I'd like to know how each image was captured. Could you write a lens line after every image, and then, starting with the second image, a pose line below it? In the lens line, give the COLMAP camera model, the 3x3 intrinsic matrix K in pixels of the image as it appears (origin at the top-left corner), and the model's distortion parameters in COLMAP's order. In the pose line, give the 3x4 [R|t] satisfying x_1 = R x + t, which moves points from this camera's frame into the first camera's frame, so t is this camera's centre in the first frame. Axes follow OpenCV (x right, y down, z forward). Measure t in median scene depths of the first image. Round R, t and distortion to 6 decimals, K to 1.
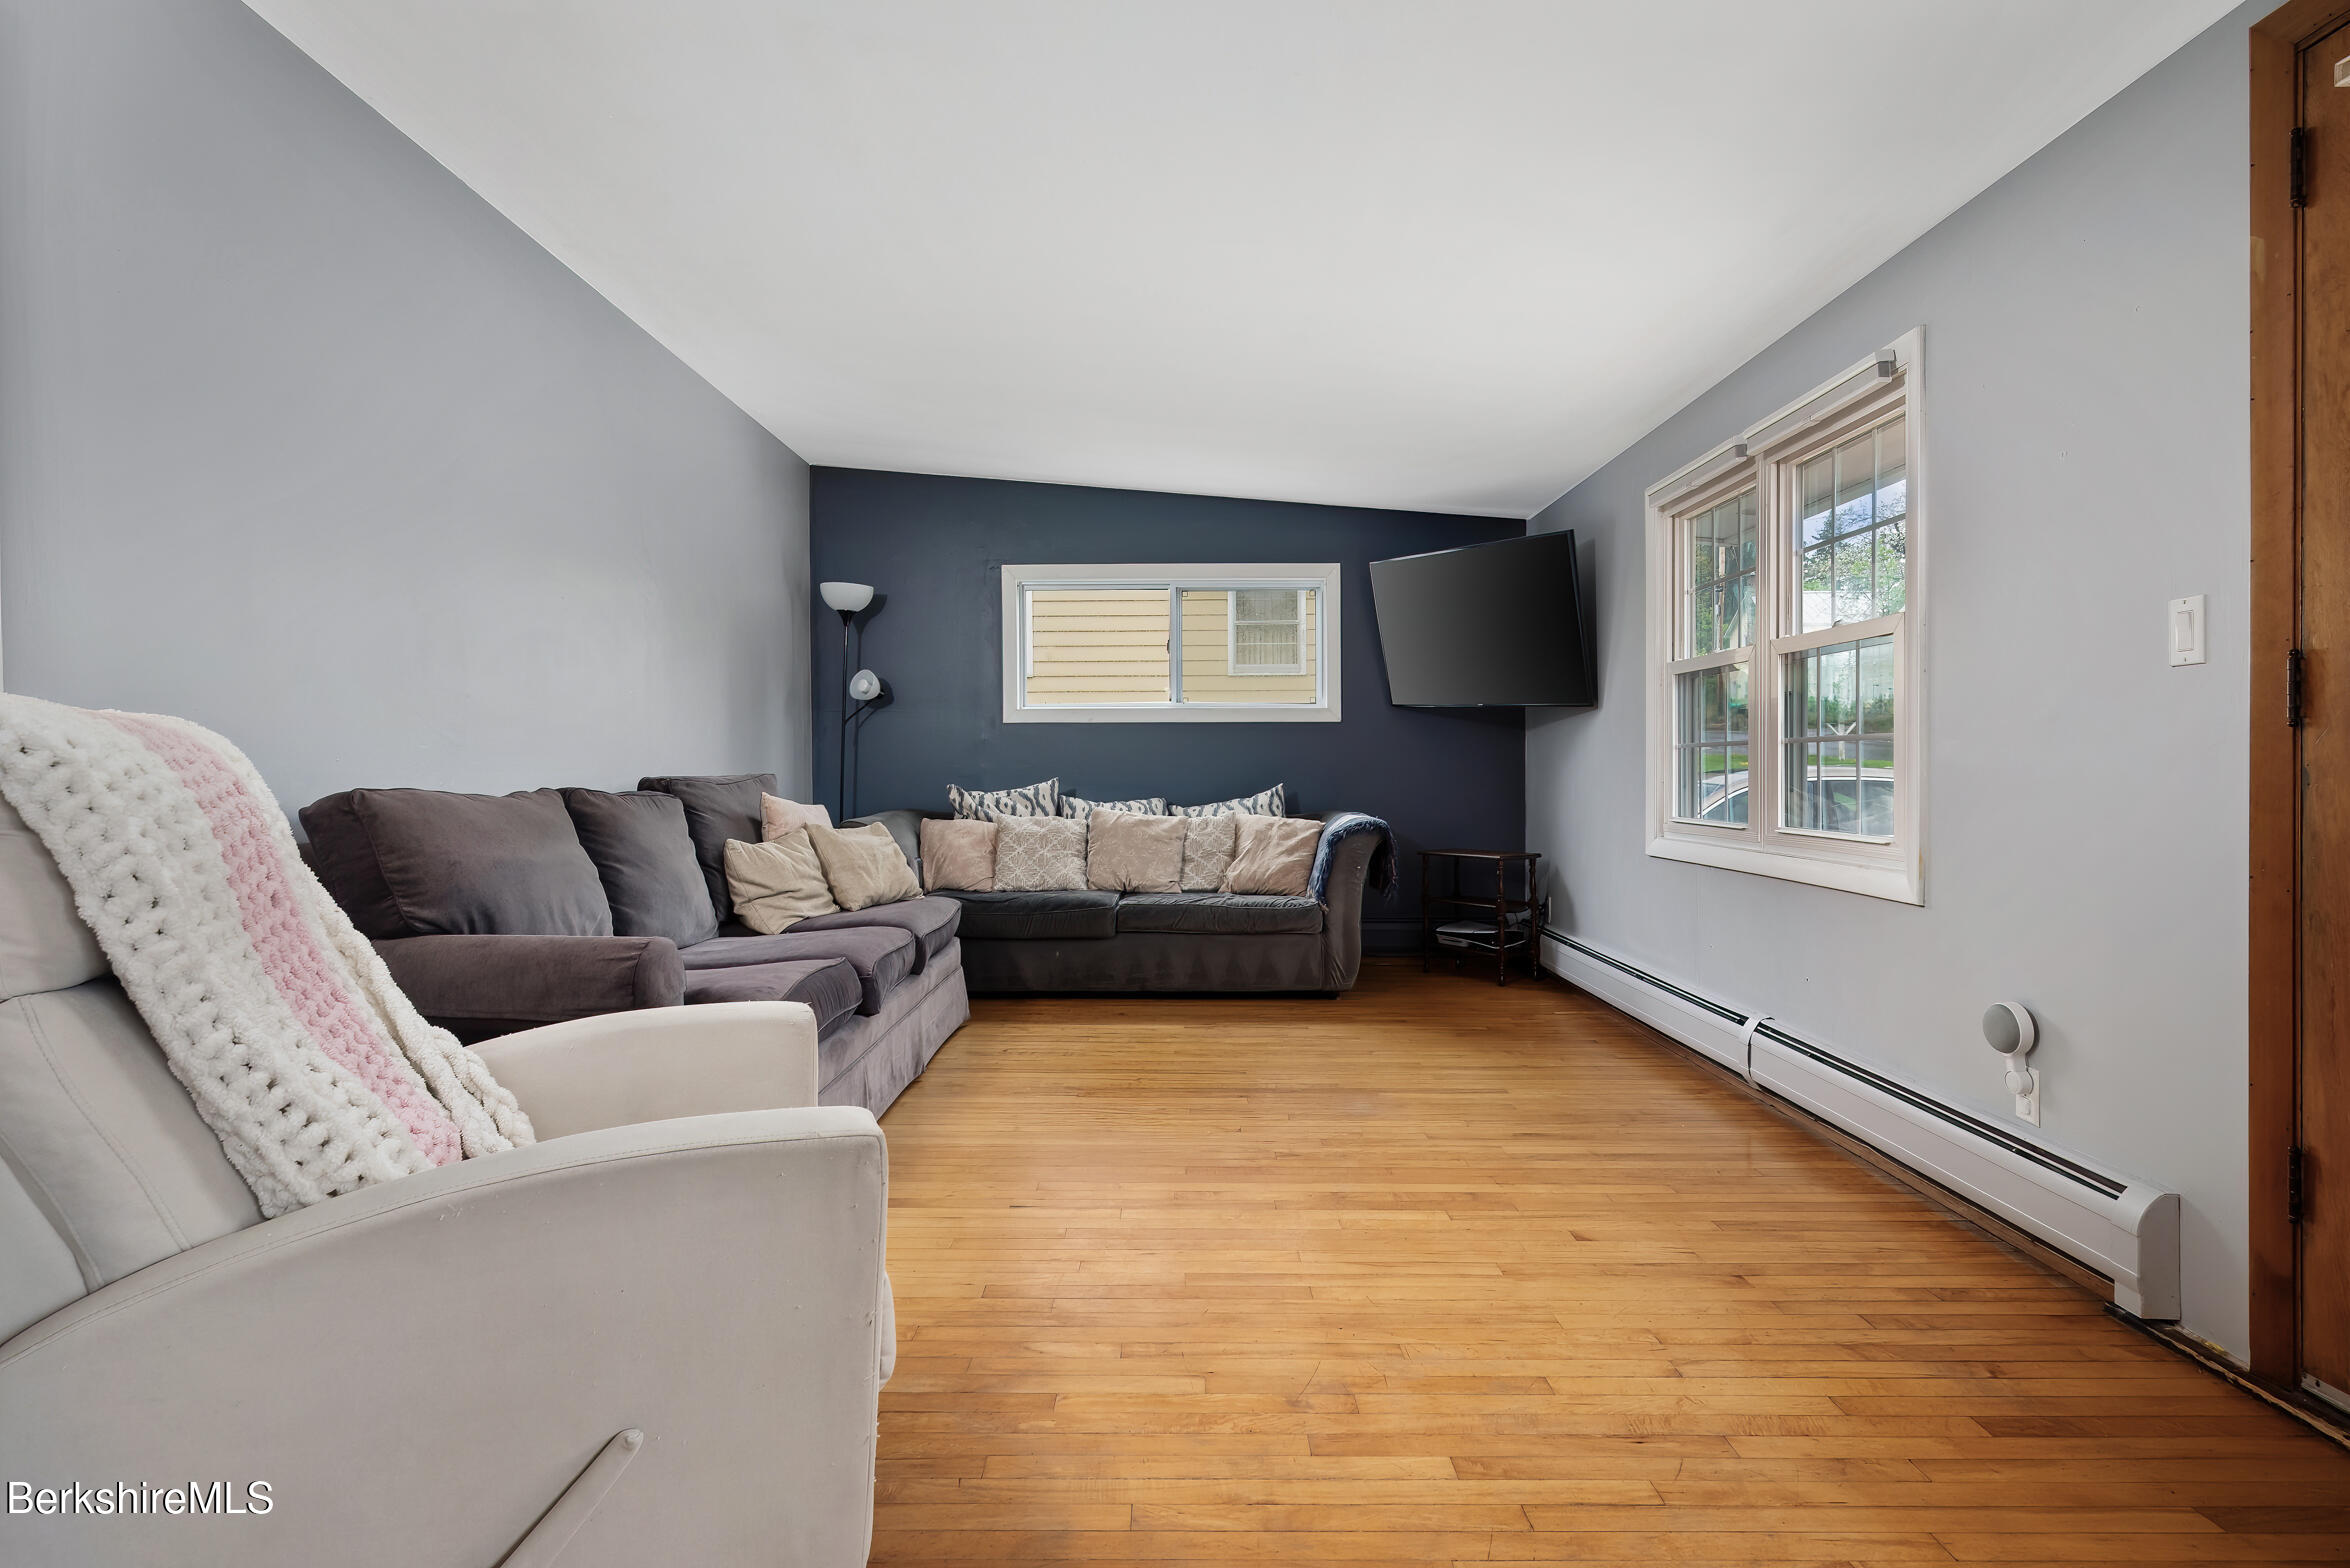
lens RADIAL K [[1234.6, 0, 1185.1], [0, 1234.6, 779.8], [0, 0, 1]] dist [-0.004856, 0.000157]
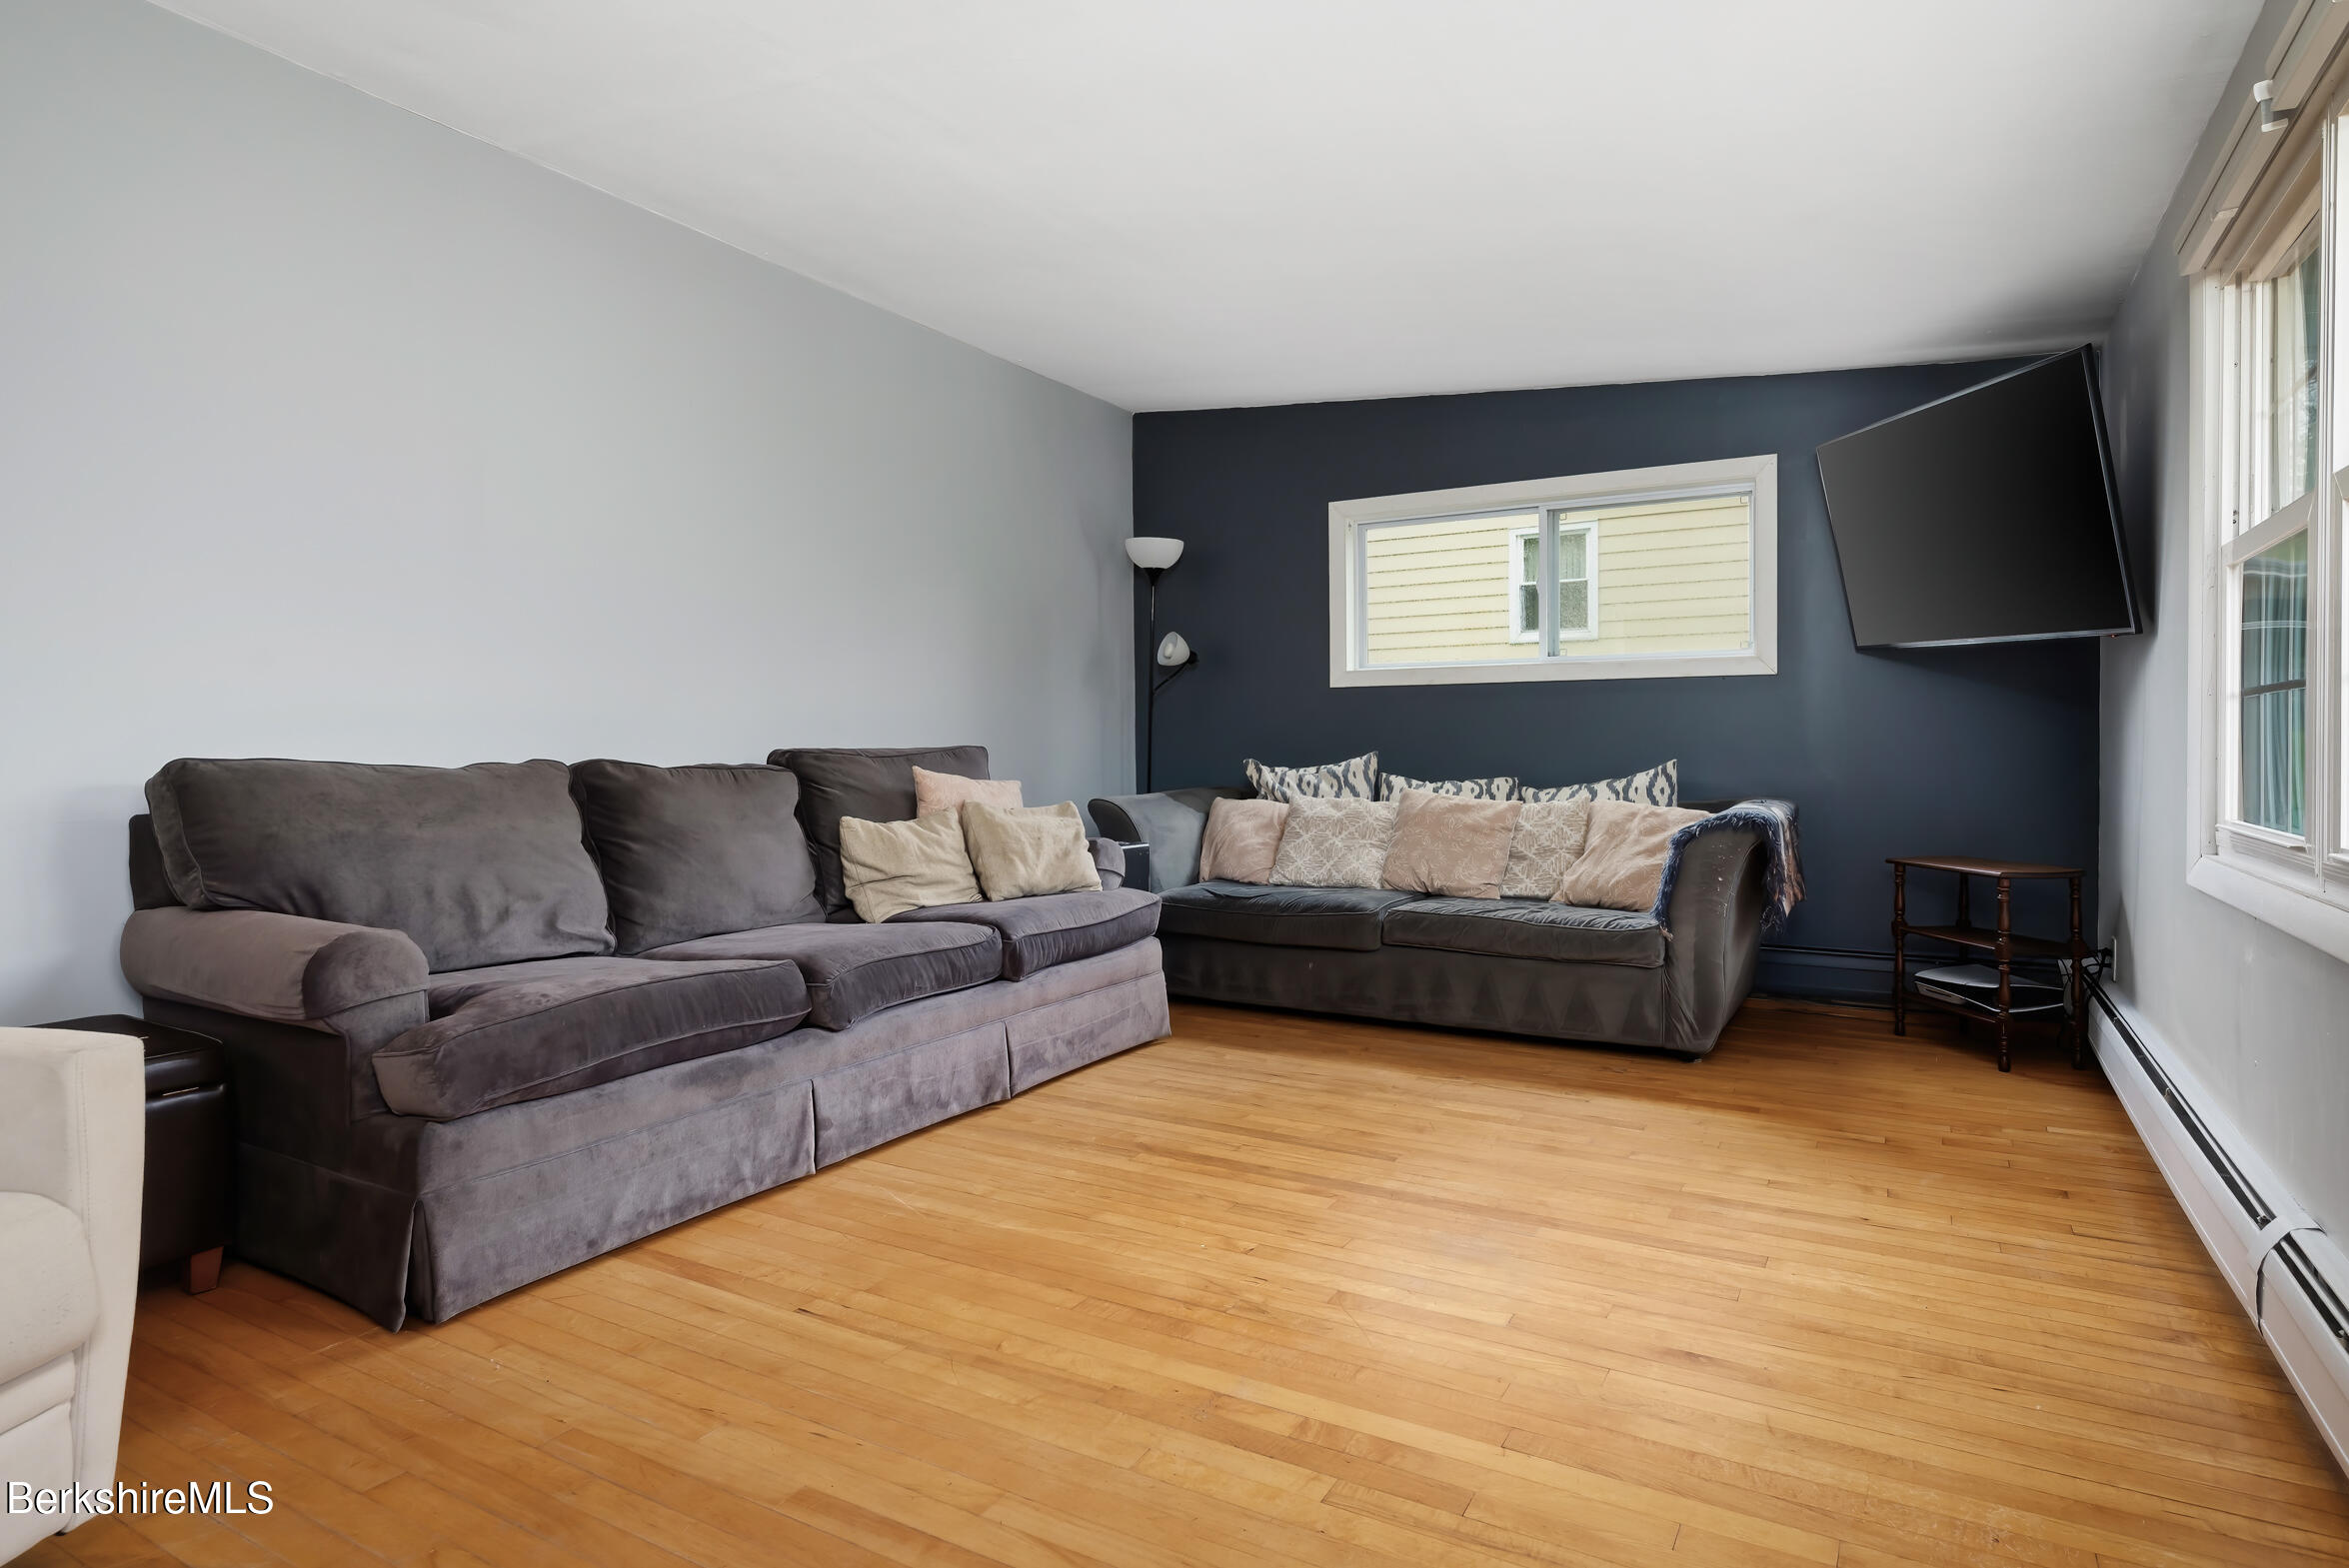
lens RADIAL K [[1233.9, 0, 1184.6], [0, 1233.9, 779.8], [0, 0, 1]] dist [-0.004856, 0.000157]
pose [[0.860556, 0.010519, -0.509247, 0.221363], [-0.001018, 0.999820, 0.018931, 0.001668], [0.509354, -0.015773, 0.860412, 0.230299]]
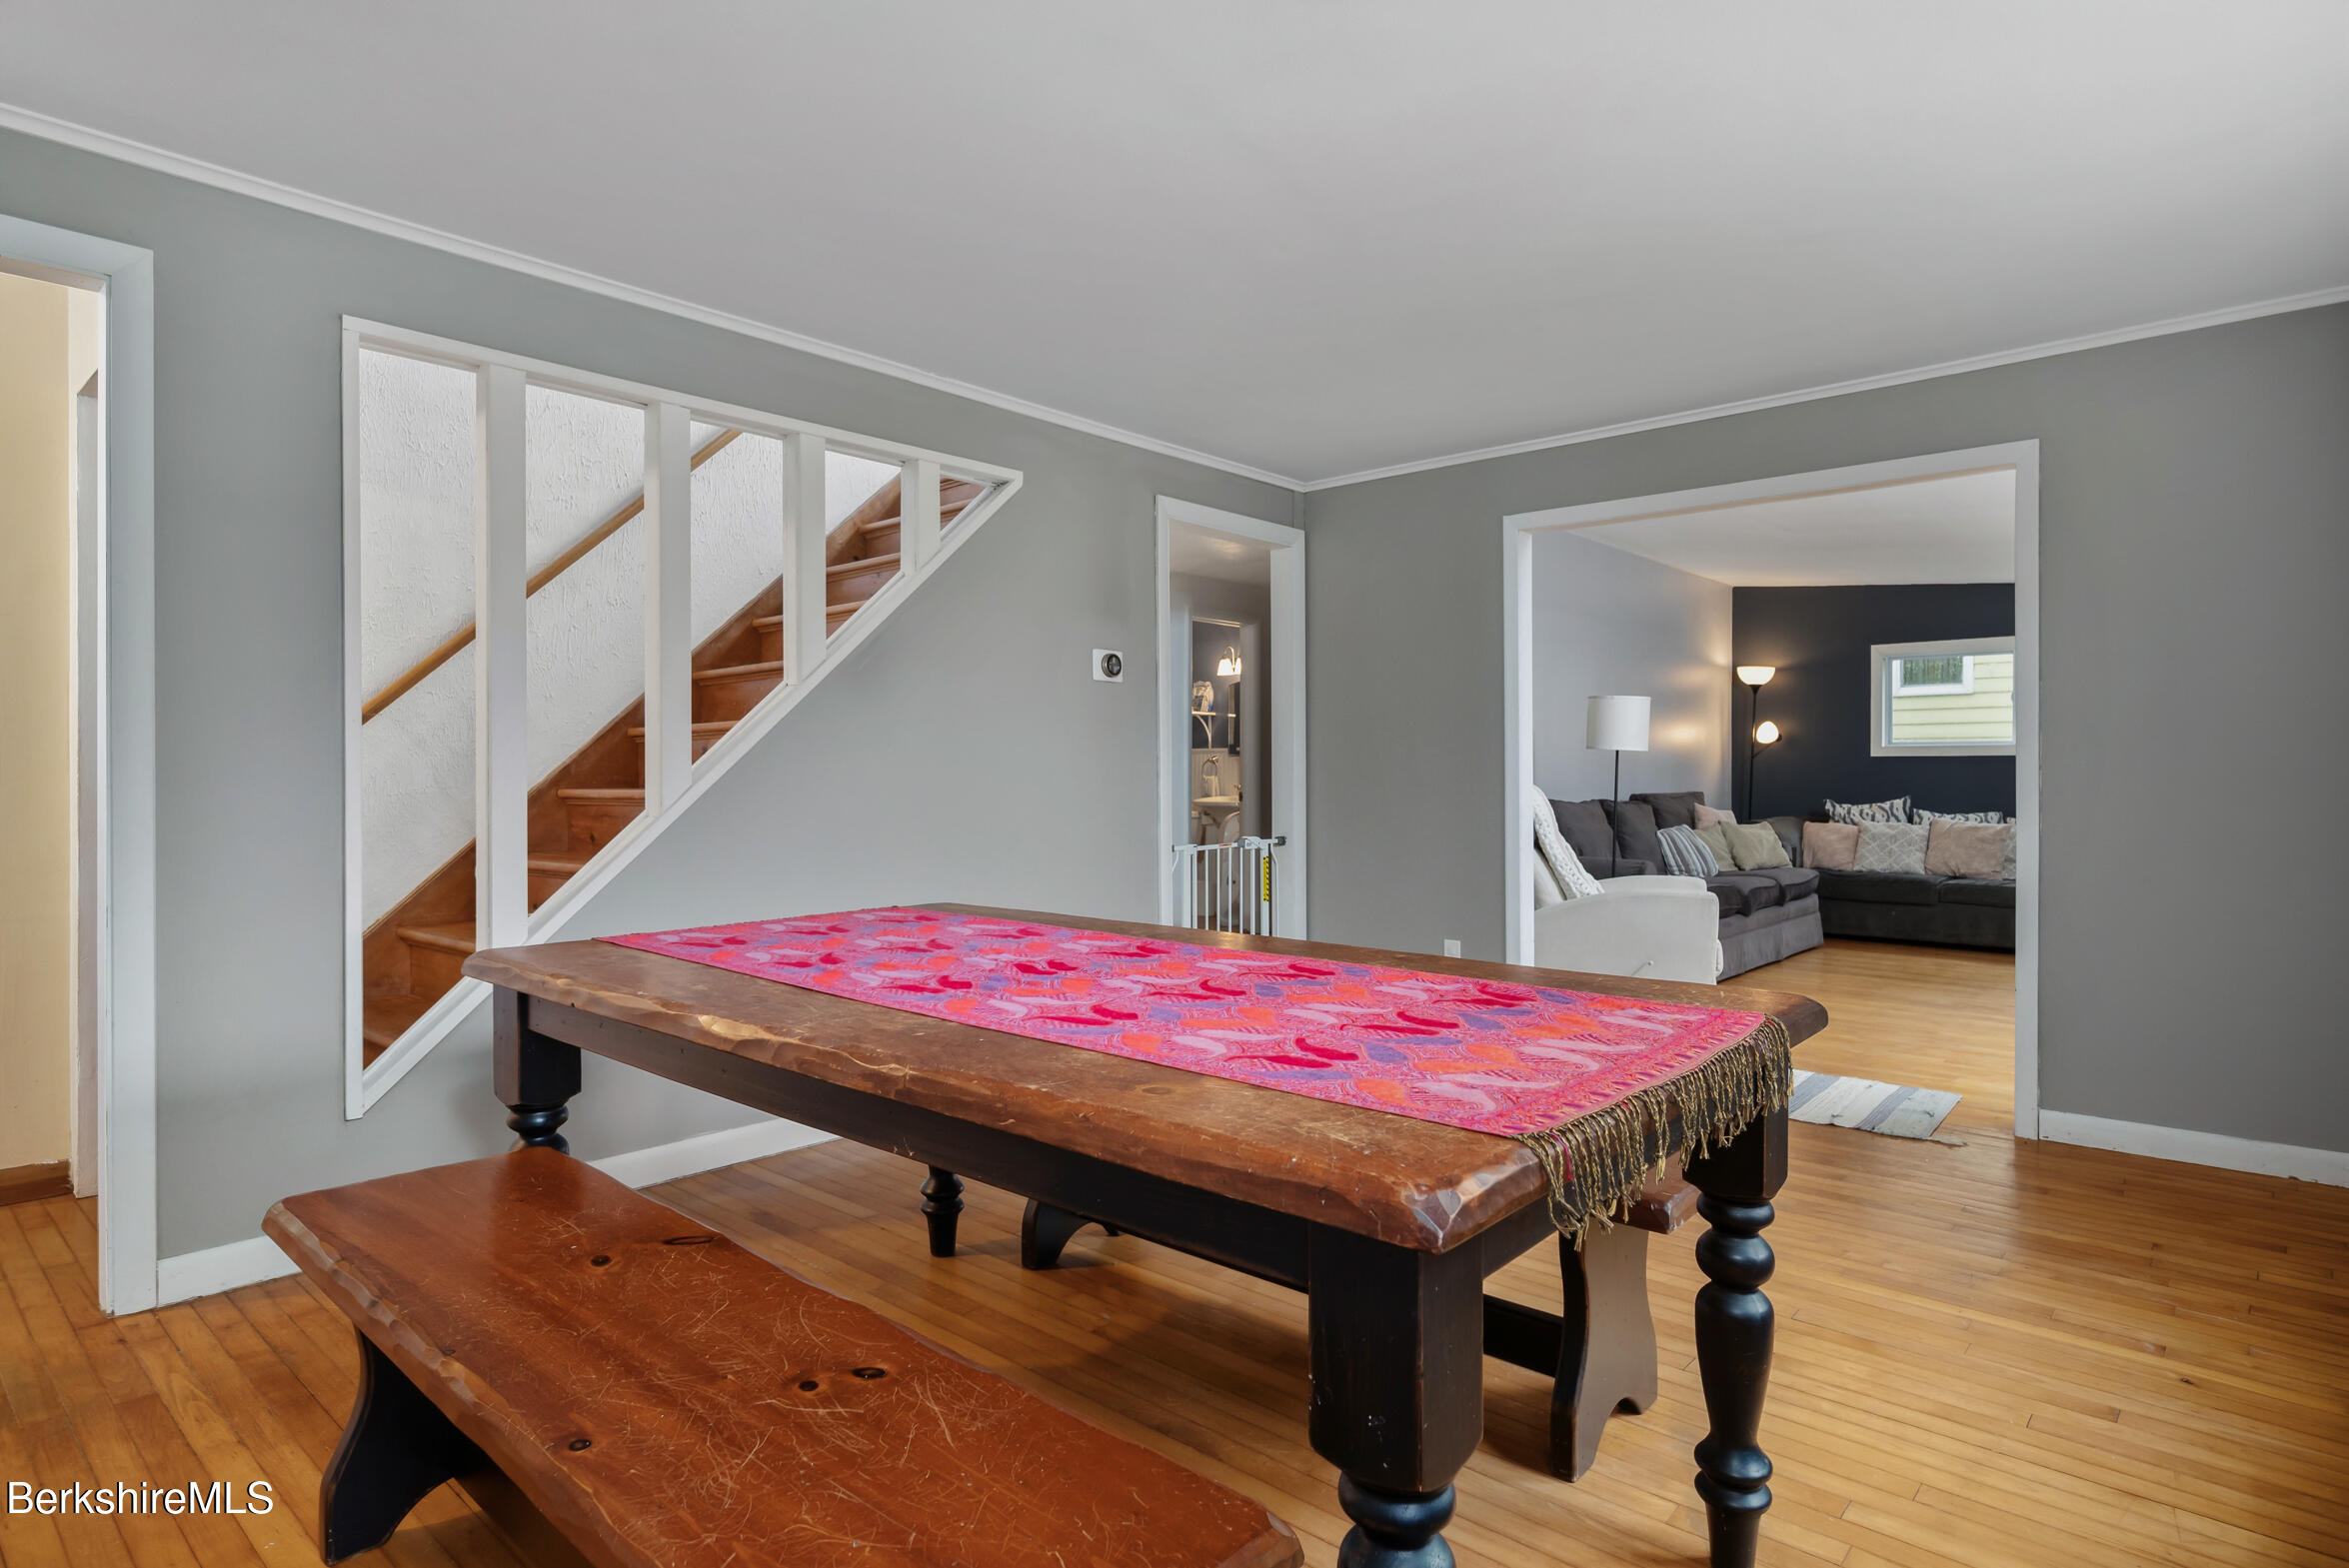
lens RADIAL K [[1260.6, 0, 1174.5], [0, 1260.6, 784.0], [0, 0, 1]] dist [-0.029988, -0.000228]
pose [[0.738398, 0.005812, -0.674340, 0.251585], [-0.008896, 0.999960, -0.001123, -0.006316], [0.674306, 0.006828, 0.738420, -0.656487]]
